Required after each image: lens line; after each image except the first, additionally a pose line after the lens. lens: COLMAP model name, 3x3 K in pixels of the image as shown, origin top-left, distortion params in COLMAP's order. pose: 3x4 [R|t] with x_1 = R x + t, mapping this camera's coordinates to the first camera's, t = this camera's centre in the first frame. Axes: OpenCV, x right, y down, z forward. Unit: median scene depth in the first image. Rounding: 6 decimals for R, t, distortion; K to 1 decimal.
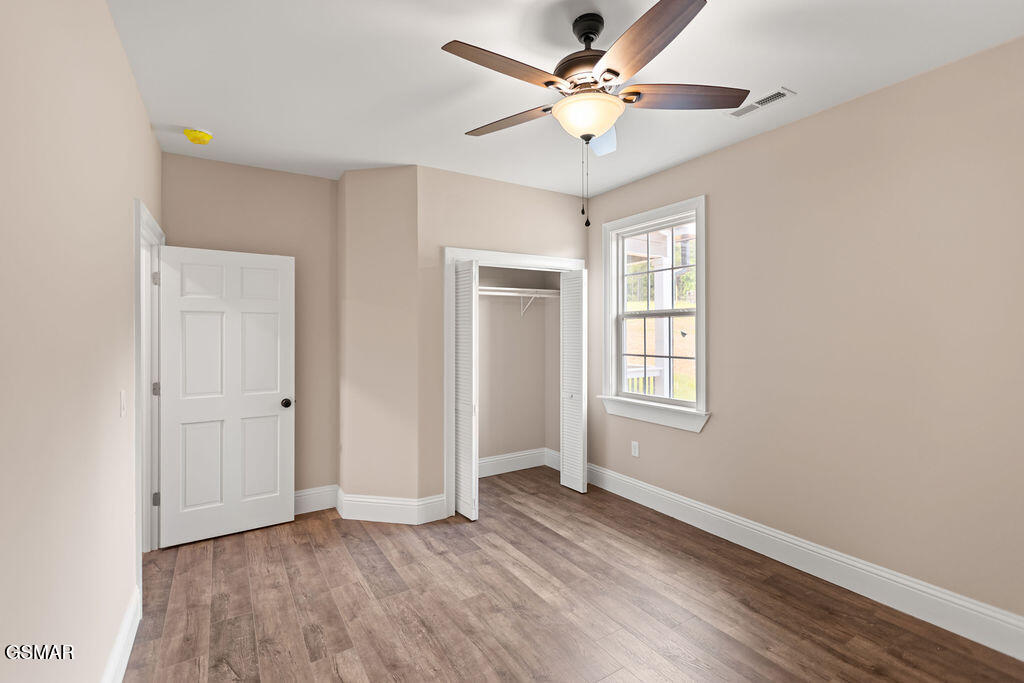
lens RADIAL K [[456.6, 0, 515.5], [0, 456.6, 340.8], [0, 0, 1]] dist [0.006669, -0.002753]
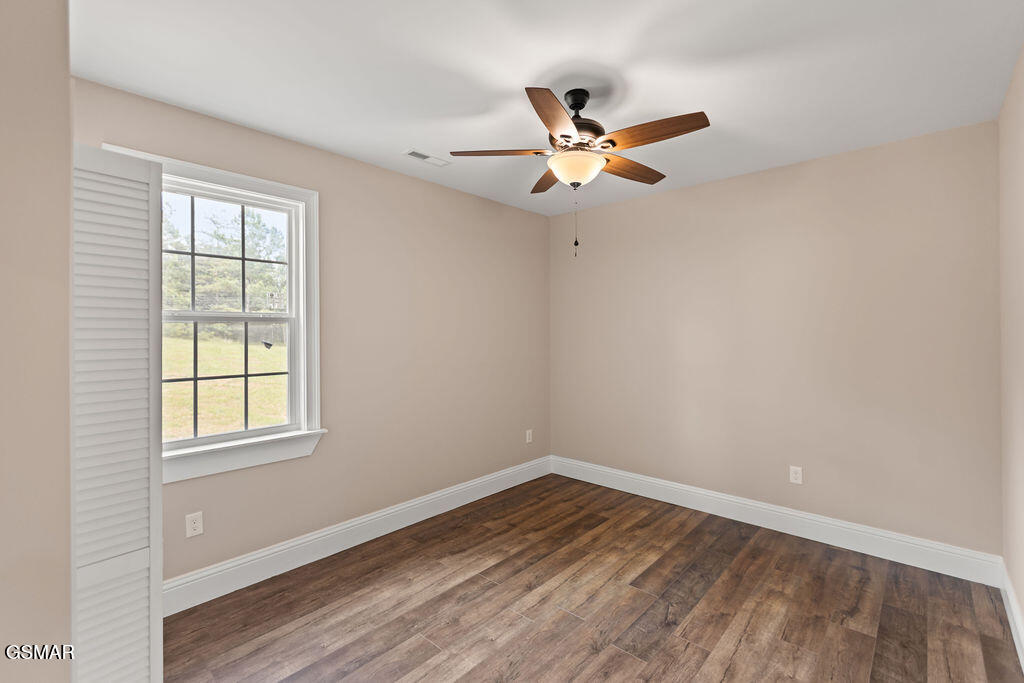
lens RADIAL K [[456.6, 0, 513.9], [0, 456.6, 338.2], [0, 0, 1]] dist [0.006669, -0.002753]
pose [[-0.269256, -0.000461, 0.963068, -0.660041], [0.023670, 0.999695, 0.007096, -0.026214], [-0.962778, 0.024706, -0.269163, 1.001934]]
